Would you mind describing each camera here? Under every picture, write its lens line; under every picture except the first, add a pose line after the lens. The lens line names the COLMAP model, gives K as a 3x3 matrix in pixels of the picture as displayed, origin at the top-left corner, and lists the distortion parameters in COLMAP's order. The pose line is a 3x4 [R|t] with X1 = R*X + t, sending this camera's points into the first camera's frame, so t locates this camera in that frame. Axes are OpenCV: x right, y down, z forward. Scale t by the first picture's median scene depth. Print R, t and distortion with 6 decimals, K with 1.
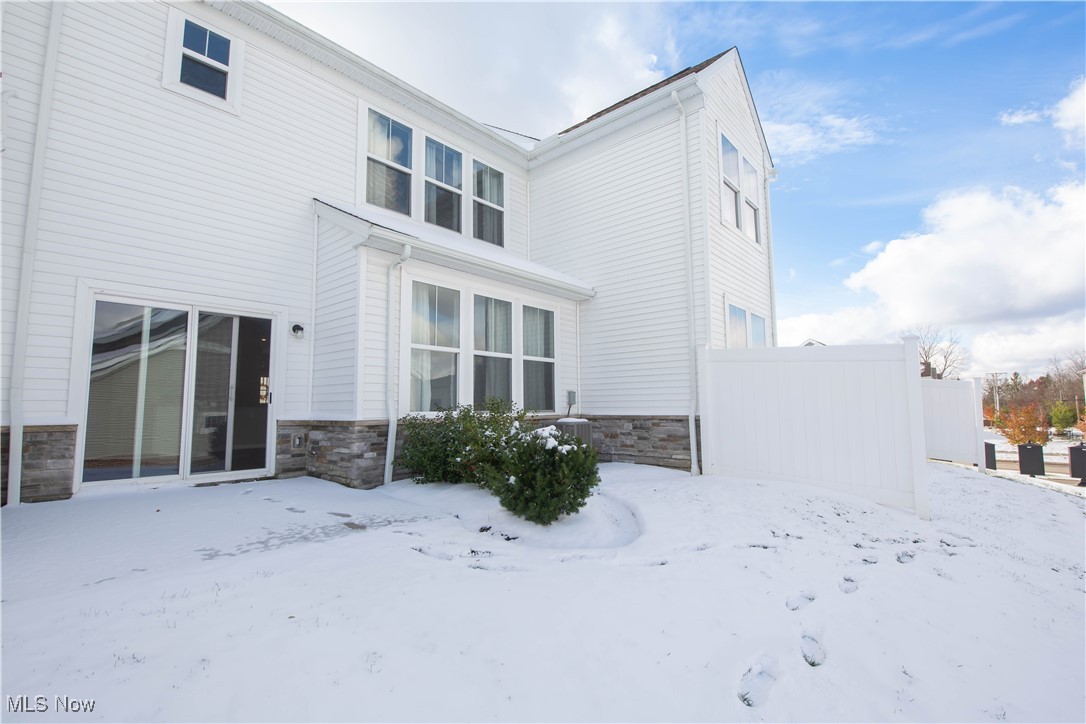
lens RADIAL K [[479.3, 0, 541.7], [0, 479.3, 359.8], [0, 0, 1]] dist [-0.011951, -0.005539]
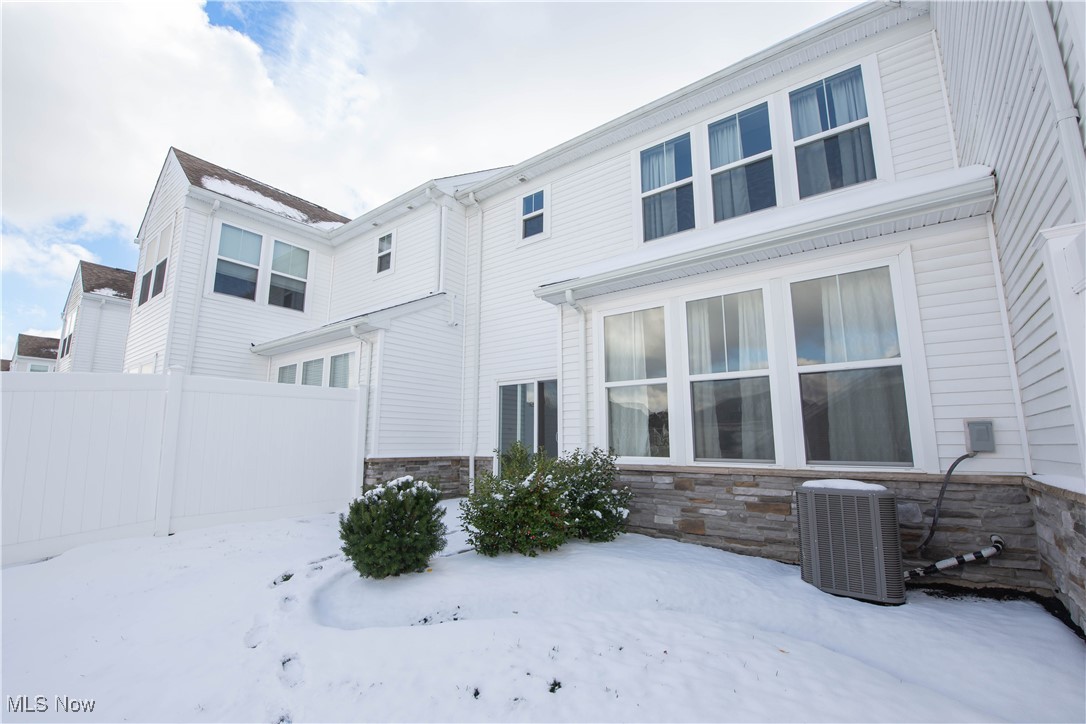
lens RADIAL K [[479.3, 0, 525.3], [0, 479.3, 366.5], [0, 0, 1]] dist [-0.011951, -0.005539]
pose [[0.061875, -0.155714, -0.985862, 0.534719], [0.099778, 0.983772, -0.149121, 0.049844], [0.993084, -0.089140, 0.076408, 0.608311]]
